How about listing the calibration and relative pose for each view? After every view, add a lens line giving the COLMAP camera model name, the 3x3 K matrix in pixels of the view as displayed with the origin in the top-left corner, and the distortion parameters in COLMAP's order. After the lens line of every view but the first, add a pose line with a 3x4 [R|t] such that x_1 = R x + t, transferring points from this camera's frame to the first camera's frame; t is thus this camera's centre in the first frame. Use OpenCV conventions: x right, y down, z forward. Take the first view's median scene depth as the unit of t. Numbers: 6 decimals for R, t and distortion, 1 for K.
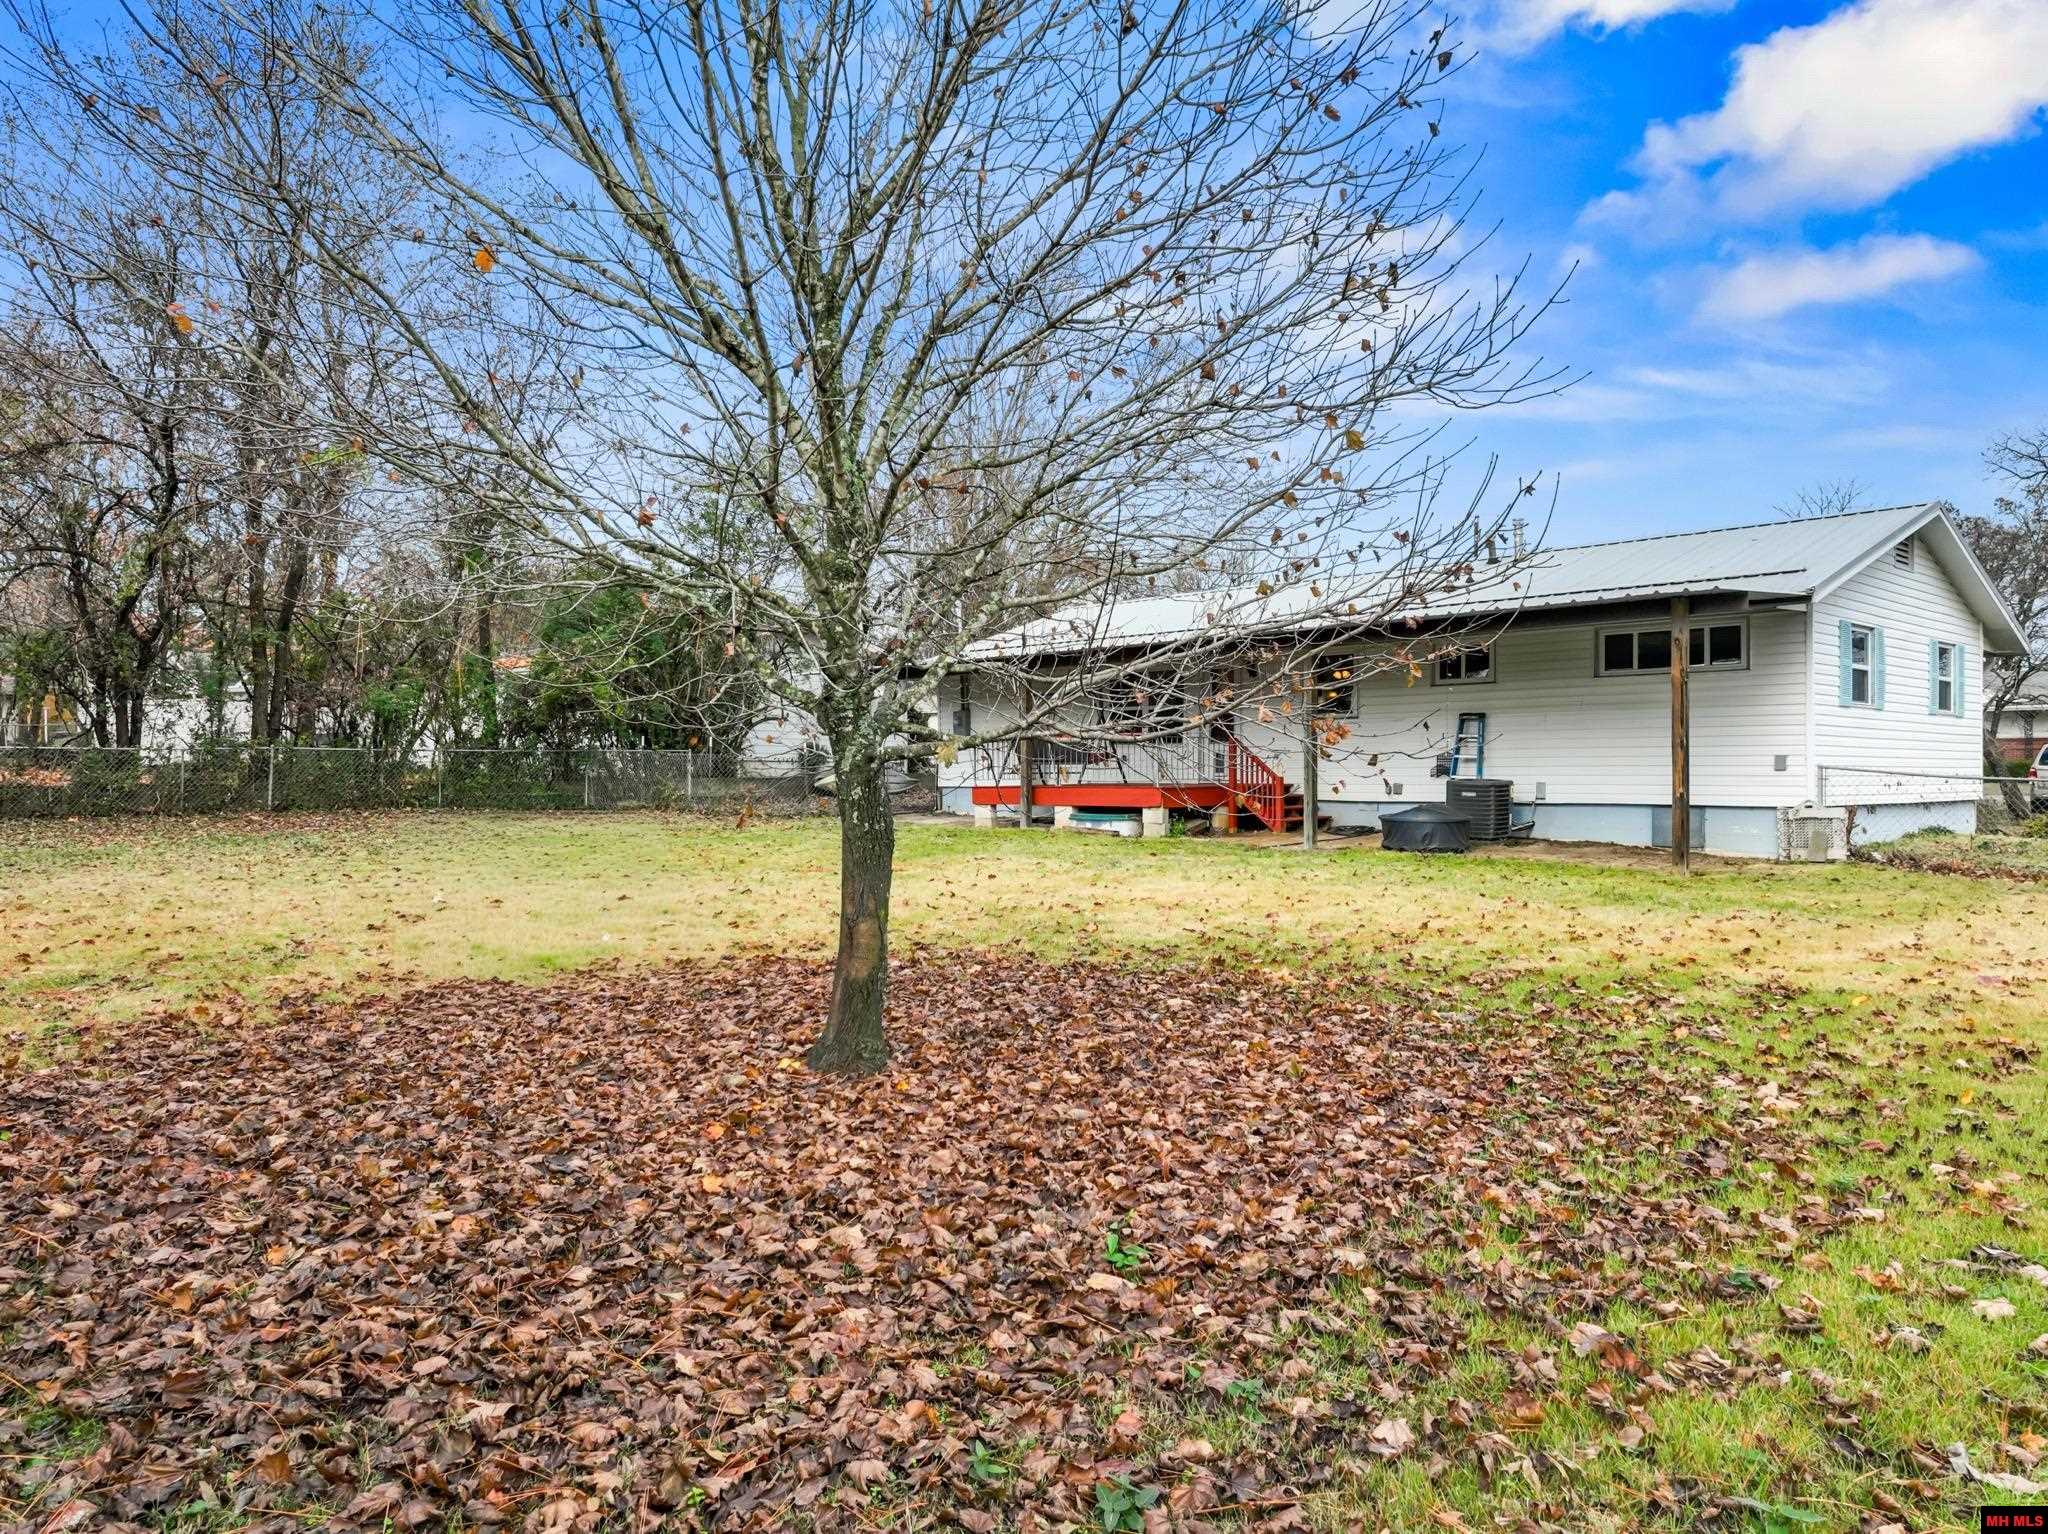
lens RADIAL K [[1448.4, 0, 1027.9], [0, 1448.4, 777.7], [0, 0, 1]] dist [-0.000287, 0.004007]
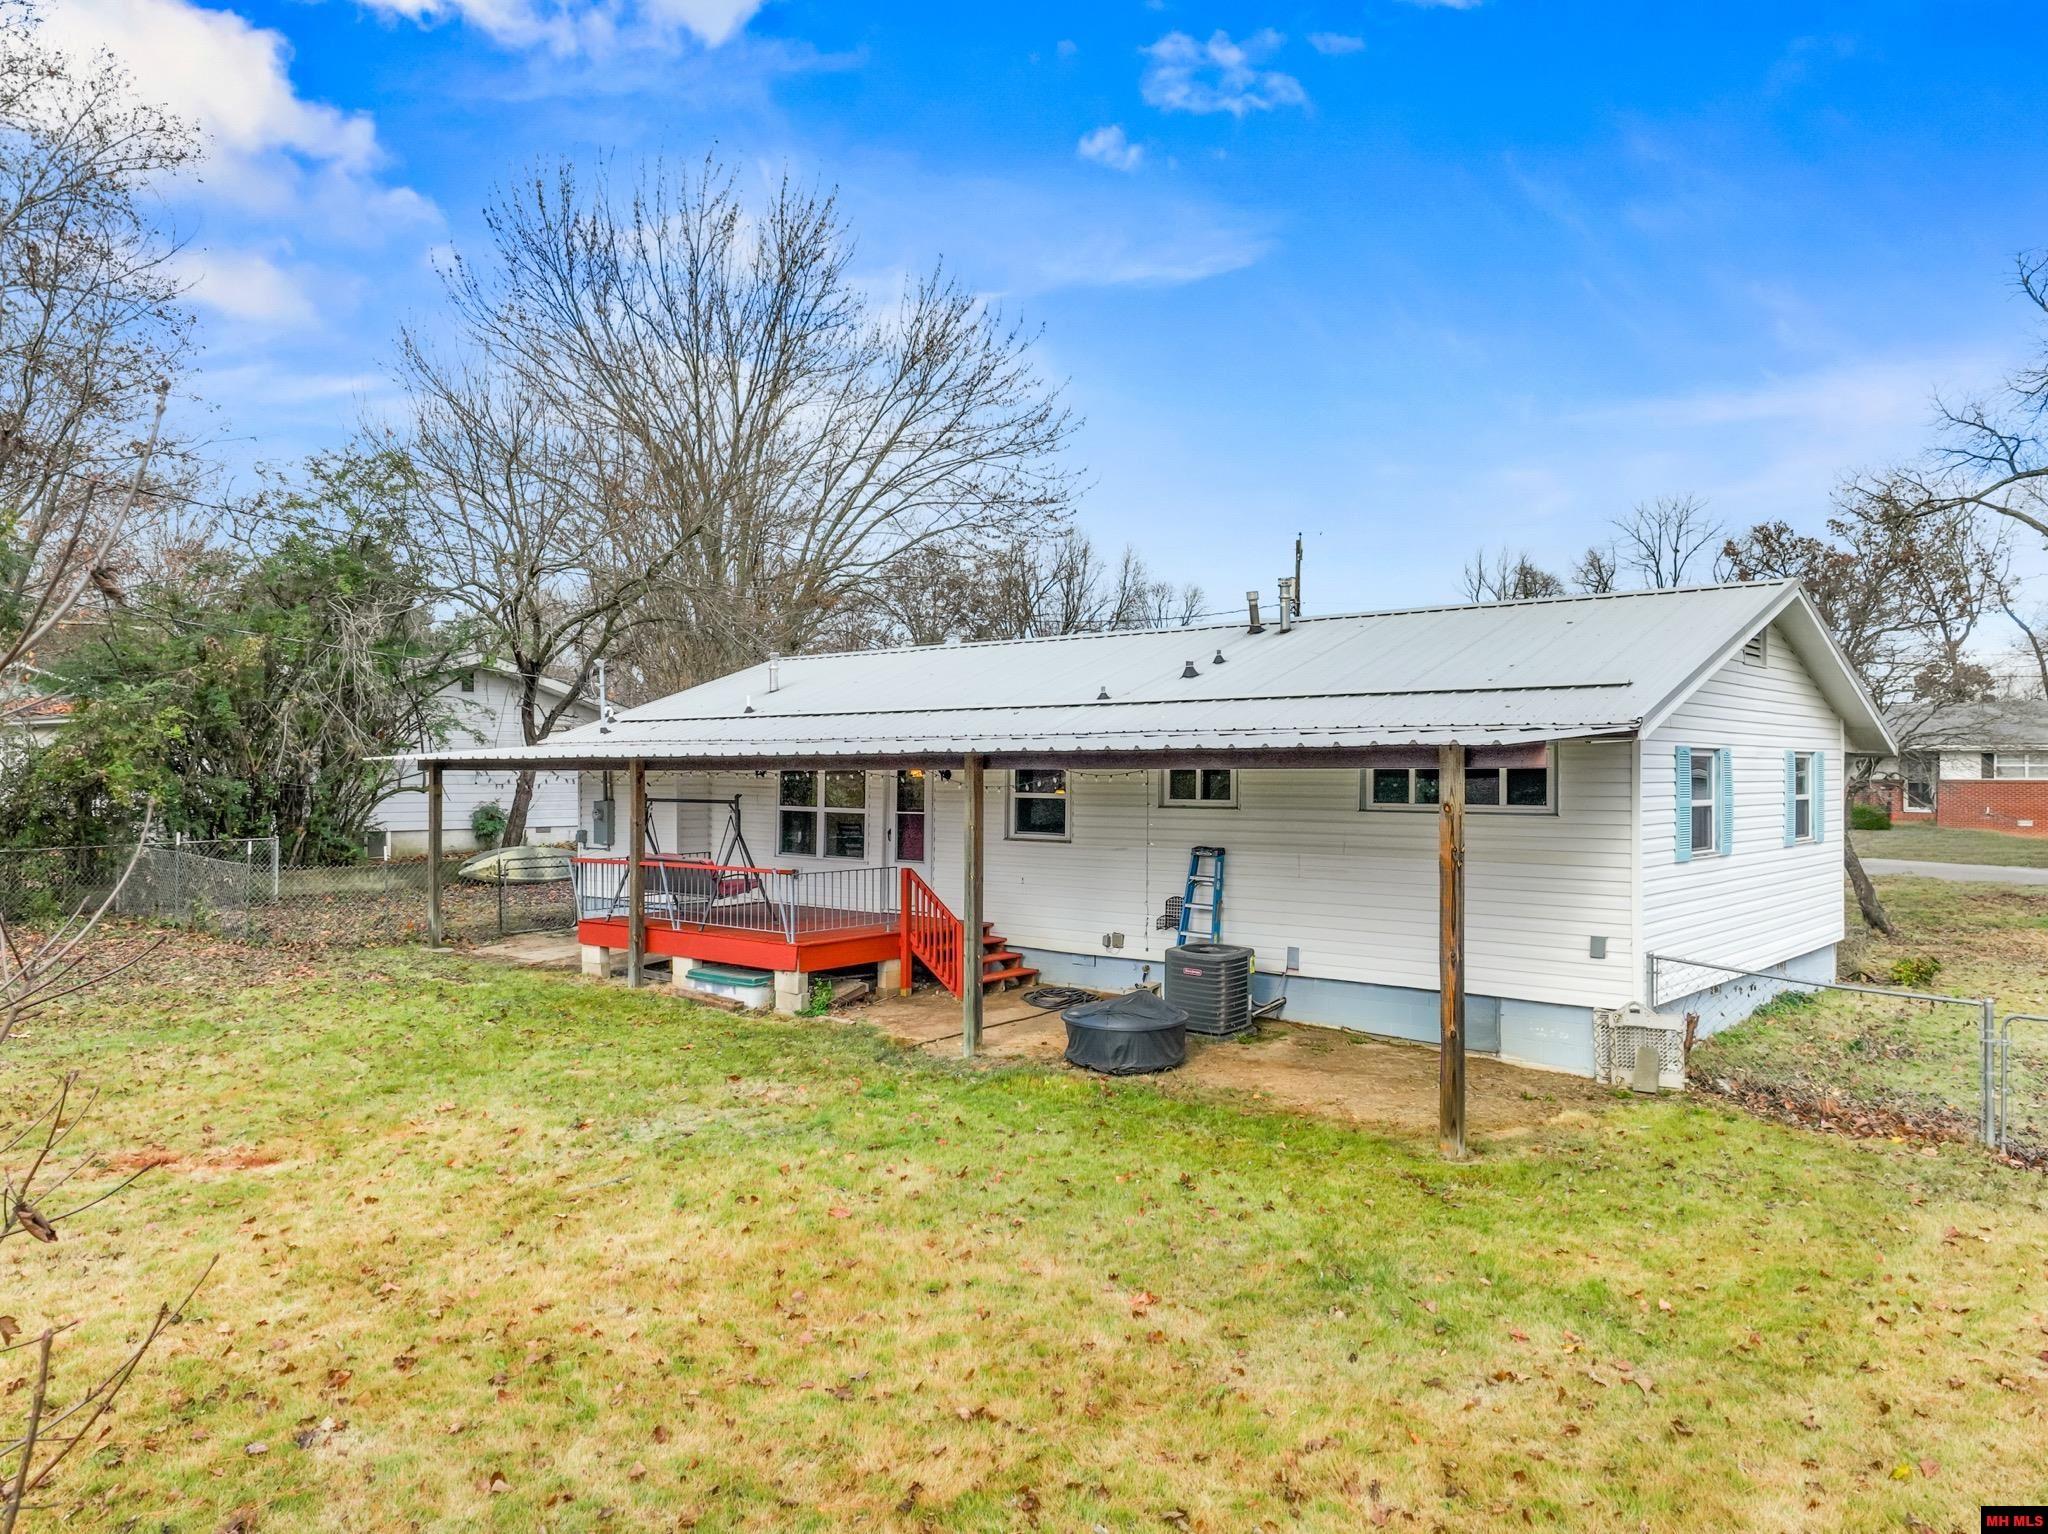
lens RADIAL K [[1448.4, 0, 1036.2], [0, 1448.4, 760.1], [0, 0, 1]] dist [-0.000287, 0.004007]
pose [[0.995381, 0.002801, 0.095959, 0.146856], [-0.002670, 0.999995, -0.001496, -0.089194], [-0.095963, 0.001233, 0.995384, 0.263862]]
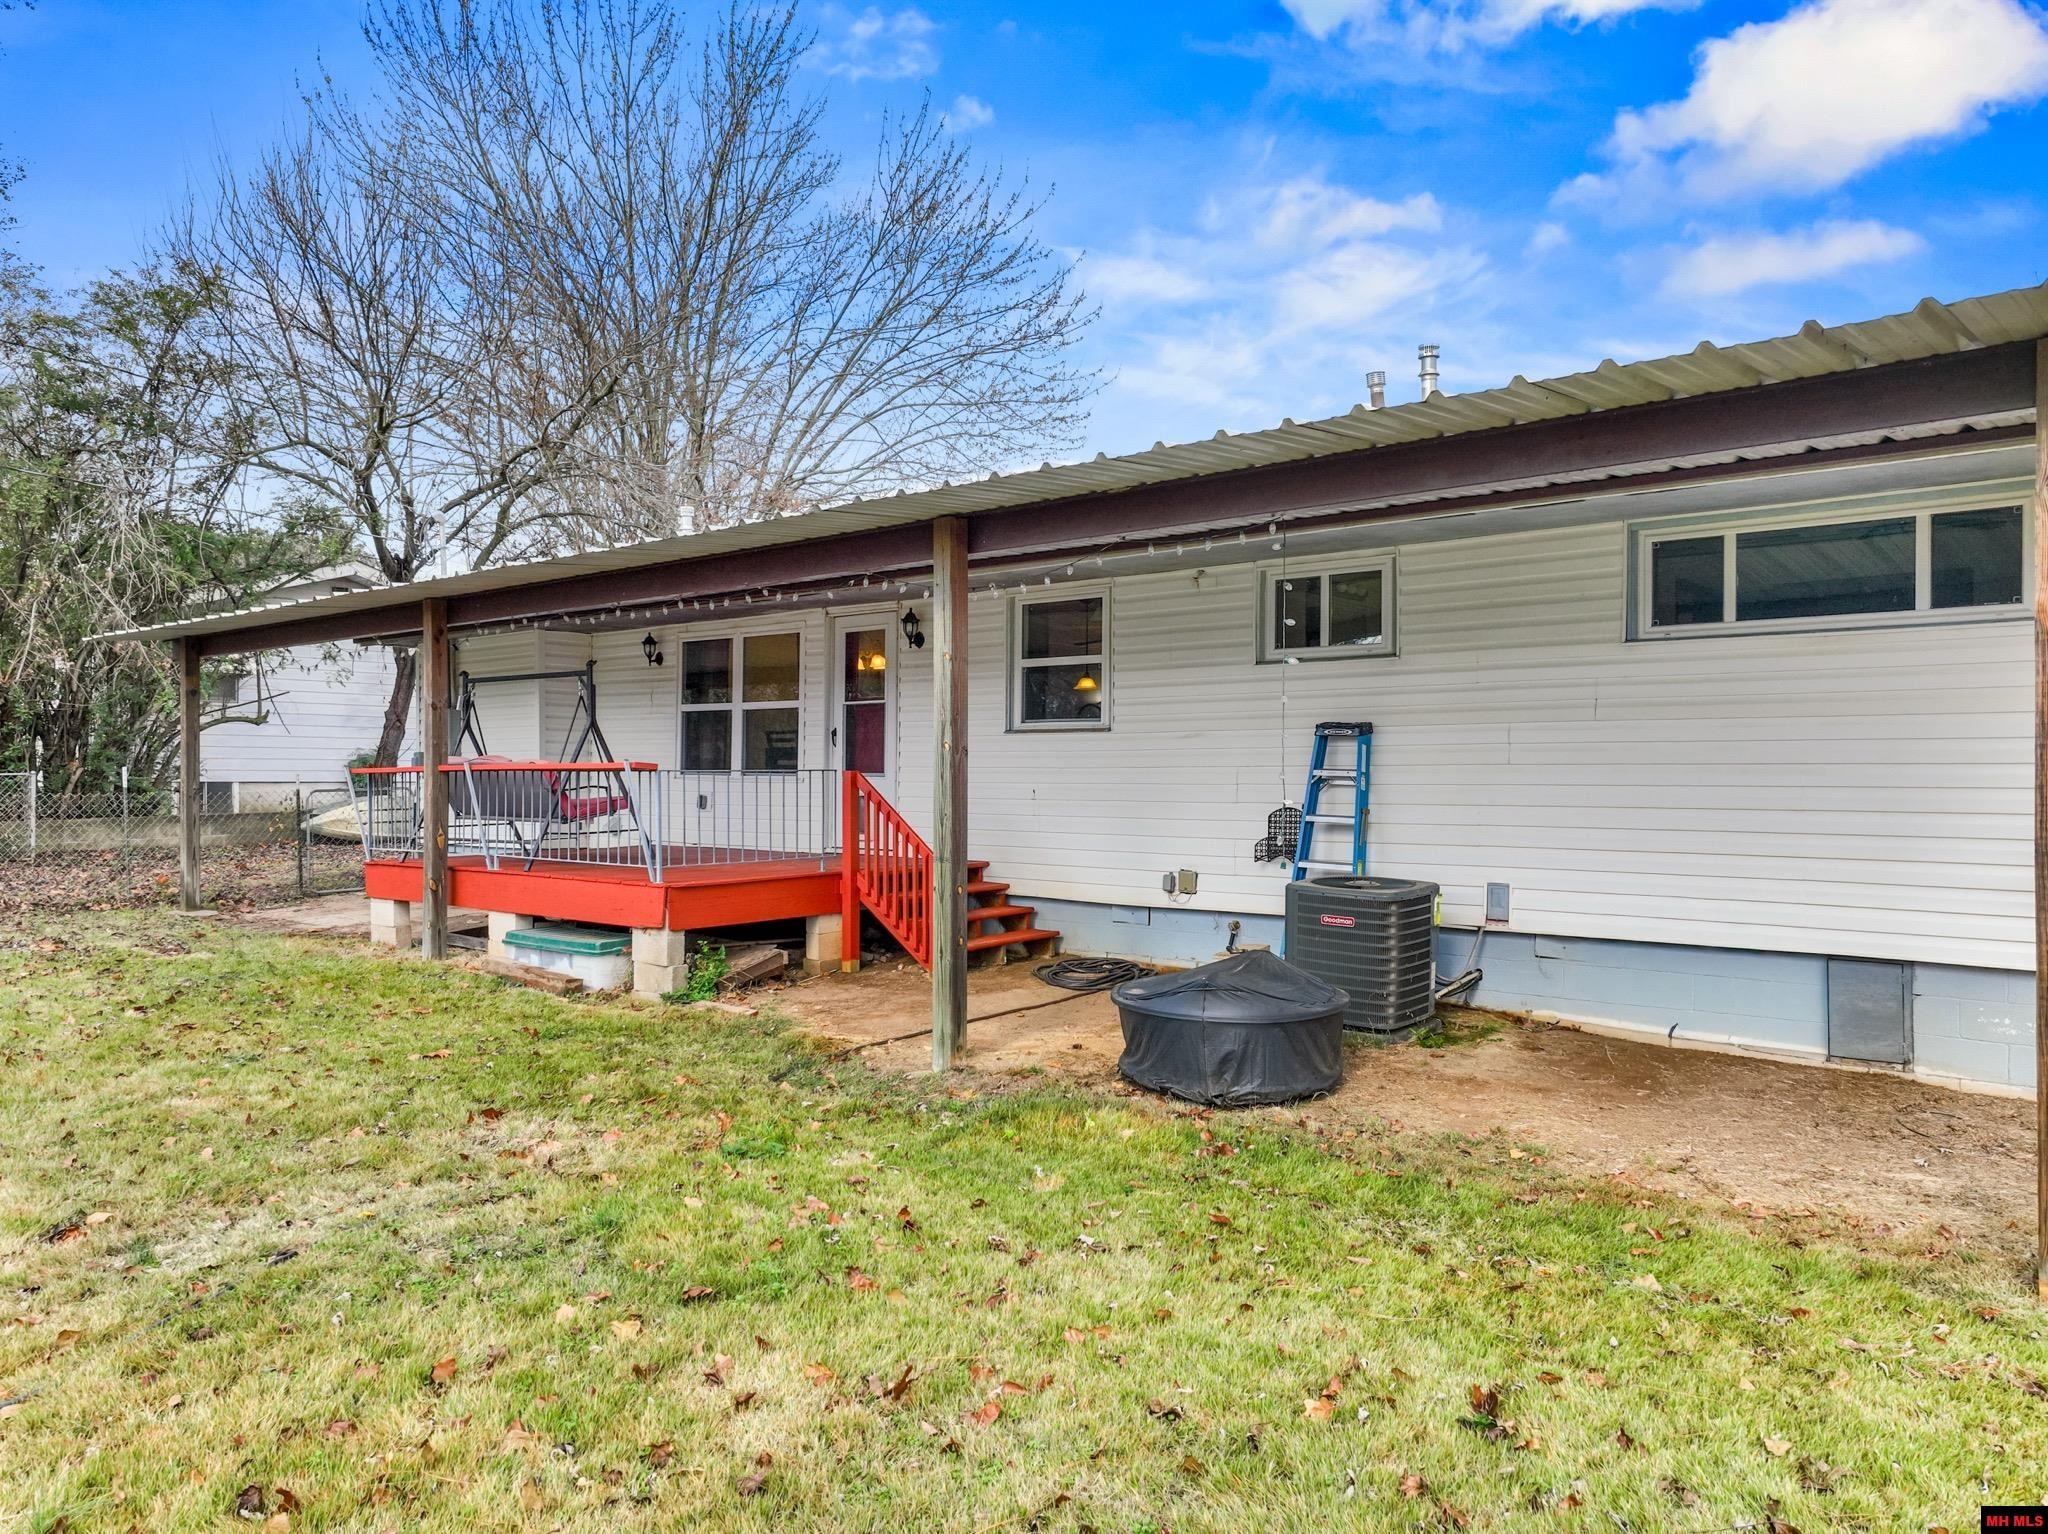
lens RADIAL K [[1448.4, 0, 1018.3], [0, 1448.4, 780.6], [0, 0, 1]] dist [-0.000287, 0.004007]
pose [[0.996484, -0.000984, 0.083772, 0.168817], [0.000090, 0.999943, 0.010670, -0.031582], [-0.083778, -0.010625, 0.996428, 0.561856]]
